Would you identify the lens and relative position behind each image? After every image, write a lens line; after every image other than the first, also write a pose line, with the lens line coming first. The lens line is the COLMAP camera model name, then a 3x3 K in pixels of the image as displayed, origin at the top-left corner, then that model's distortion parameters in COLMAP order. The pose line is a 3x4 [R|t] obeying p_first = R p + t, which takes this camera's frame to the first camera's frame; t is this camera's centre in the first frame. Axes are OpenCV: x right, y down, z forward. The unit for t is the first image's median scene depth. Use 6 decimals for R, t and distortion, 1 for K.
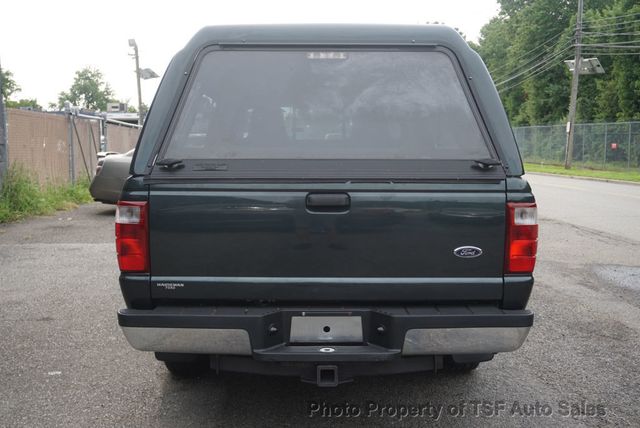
lens RADIAL K [[709.6, 0, 318.2], [0, 709.6, 213.6], [0, 0, 1]] dist [0.025654, 0.000000]
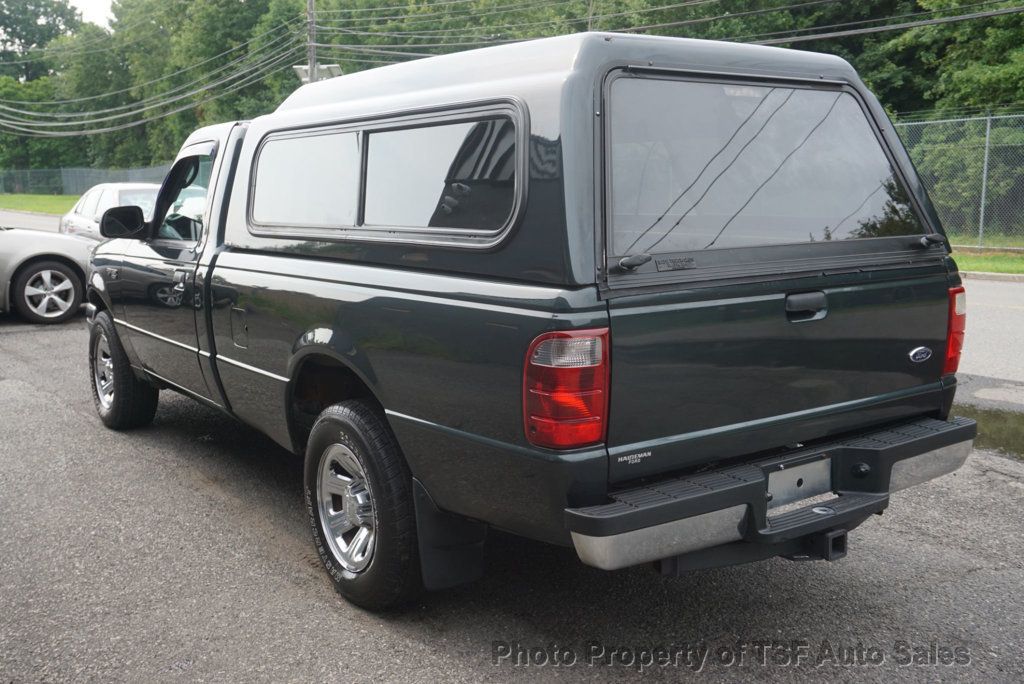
lens RADIAL K [[1049.7, 0, 509.3], [0, 1049.7, 344.9], [0, 0, 1]] dist [0.011497, 0.000000]
pose [[0.814337, -0.099810, 0.571745, -0.794127], [0.067857, 0.994719, 0.077000, -0.074271], [-0.576411, -0.023907, 0.816810, 0.300780]]
